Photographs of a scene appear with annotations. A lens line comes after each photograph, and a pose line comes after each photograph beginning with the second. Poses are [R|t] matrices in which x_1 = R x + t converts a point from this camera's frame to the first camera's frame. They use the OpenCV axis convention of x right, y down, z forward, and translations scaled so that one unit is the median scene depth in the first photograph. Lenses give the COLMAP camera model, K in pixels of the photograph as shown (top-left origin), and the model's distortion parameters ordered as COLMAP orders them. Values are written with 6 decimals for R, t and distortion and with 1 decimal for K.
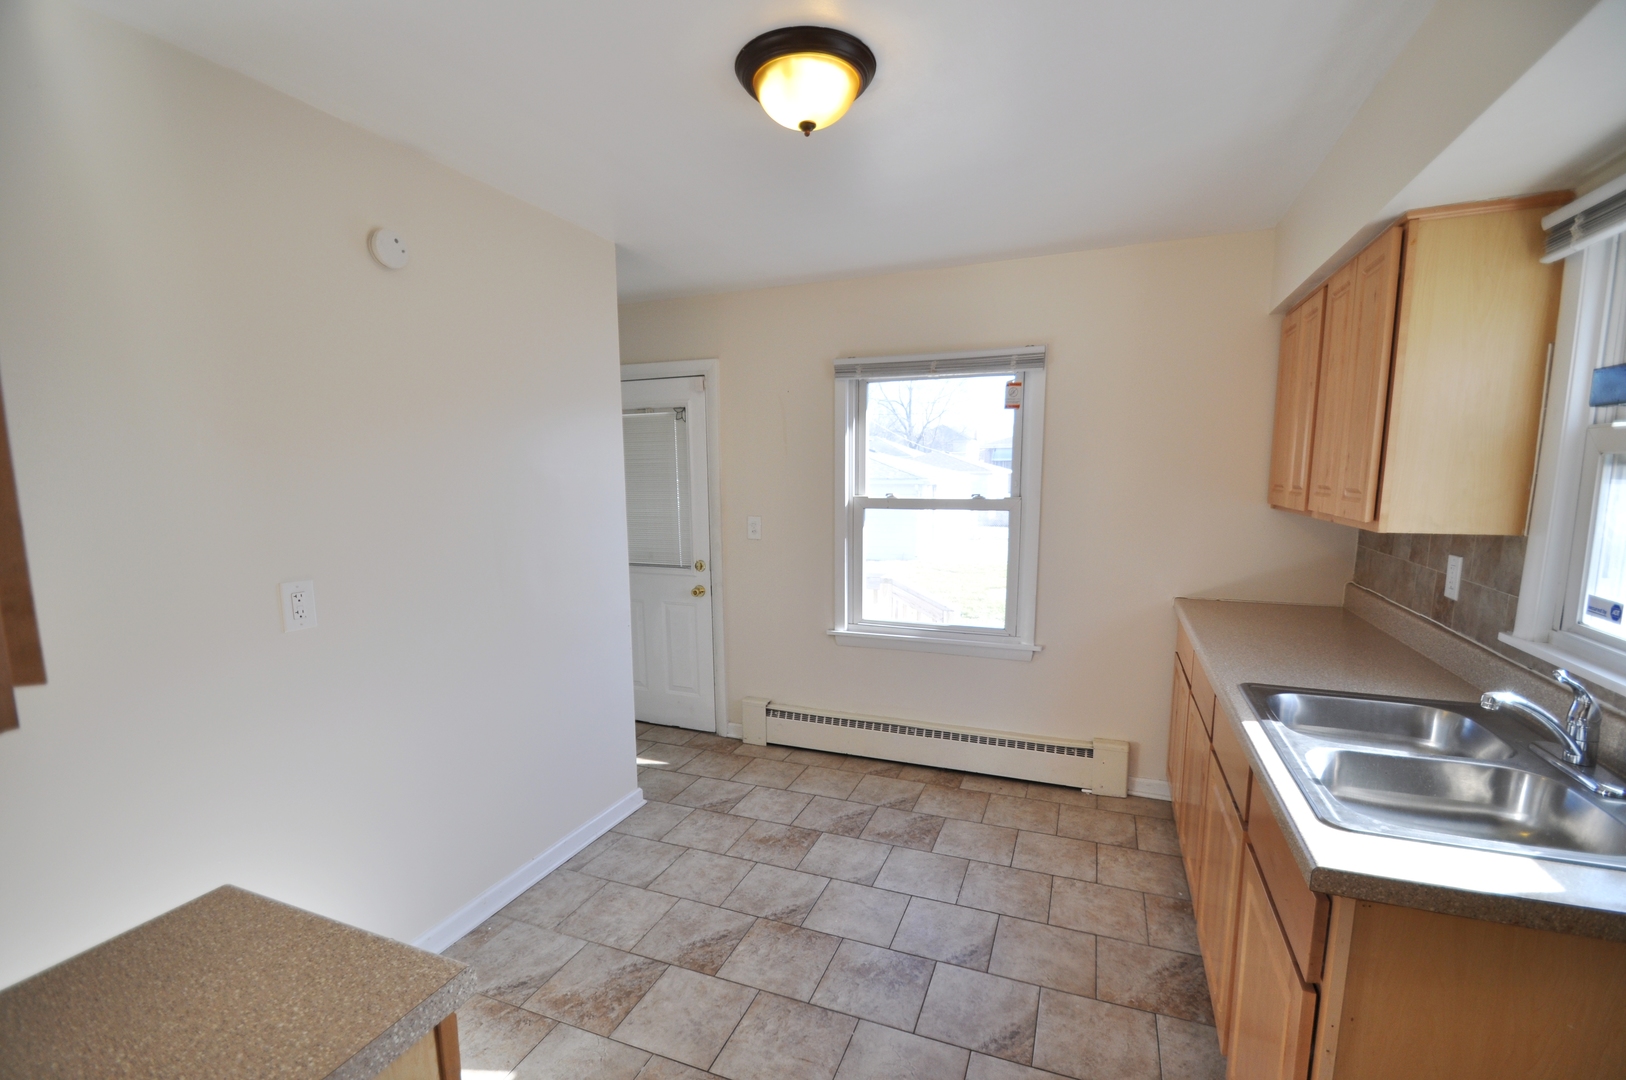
lens RADIAL K [[712.9, 0, 813.0], [0, 712.9, 540.0], [0, 0, 1]] dist [0.002772, -0.011215]
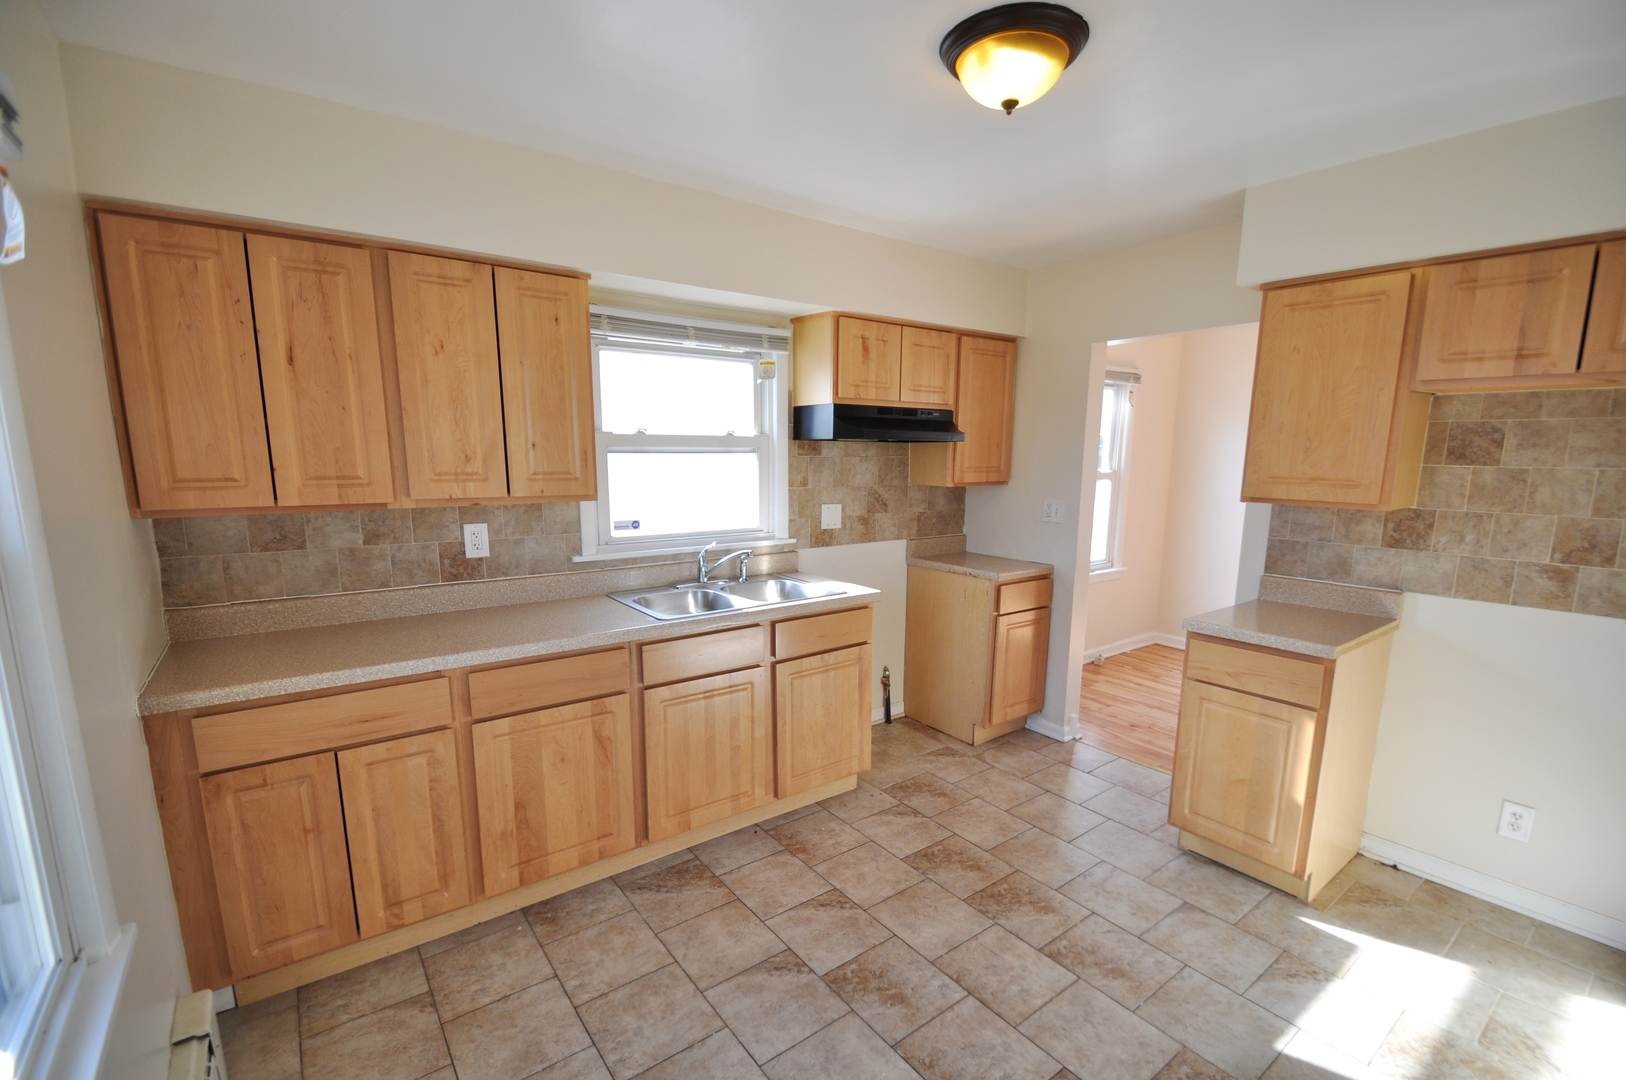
lens RADIAL K [[712.9, 0, 813.0], [0, 712.9, 540.0], [0, 0, 1]] dist [0.002772, -0.011215]
pose [[-0.853890, -0.058966, 0.517102, -0.287828], [0.052287, 0.978815, 0.197957, -0.172943], [-0.517820, 0.196071, -0.832718, 1.766682]]
